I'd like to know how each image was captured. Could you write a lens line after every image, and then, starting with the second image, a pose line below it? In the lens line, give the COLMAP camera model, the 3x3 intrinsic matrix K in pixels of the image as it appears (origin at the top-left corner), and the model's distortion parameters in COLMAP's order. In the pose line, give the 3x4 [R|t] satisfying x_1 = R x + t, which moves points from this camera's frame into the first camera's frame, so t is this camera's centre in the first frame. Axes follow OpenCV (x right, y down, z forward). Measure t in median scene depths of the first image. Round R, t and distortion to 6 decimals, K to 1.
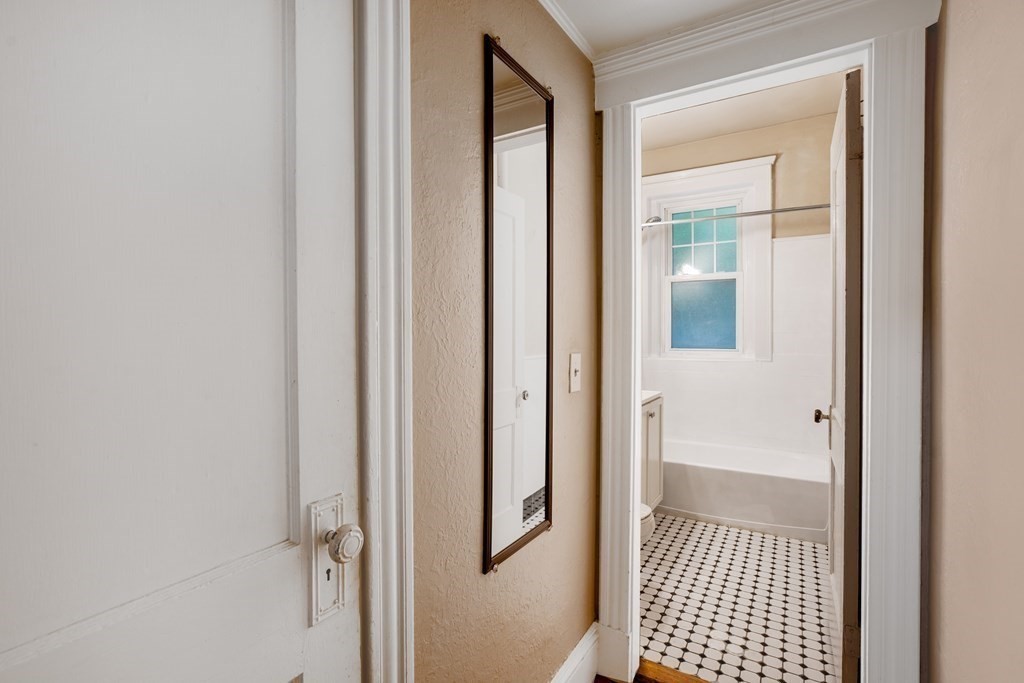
lens RADIAL K [[489.0, 0, 512.0], [0, 489.0, 341.5], [0, 0, 1]] dist [0.000222, -0.000261]
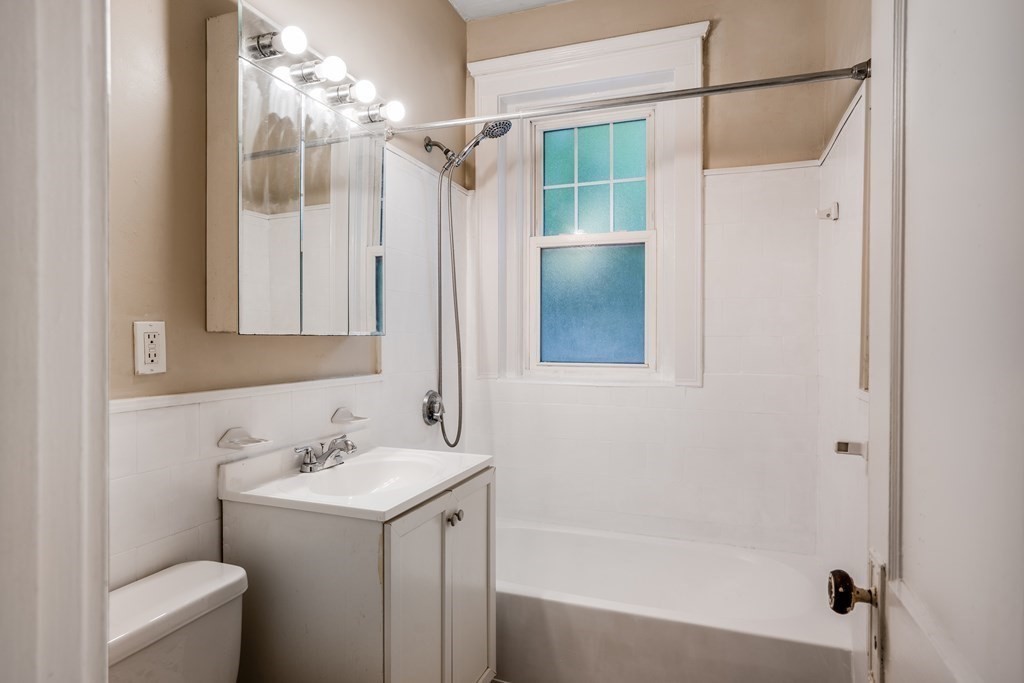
lens RADIAL K [[581.4, 0, 513.0], [0, 581.4, 344.7], [0, 0, 1]] dist [0.019499, 0.000586]
pose [[0.984486, 0.000932, 0.175458, 0.191384], [-0.000066, 0.999988, -0.004944, -0.004185], [-0.175461, 0.004856, 0.984474, 0.363443]]
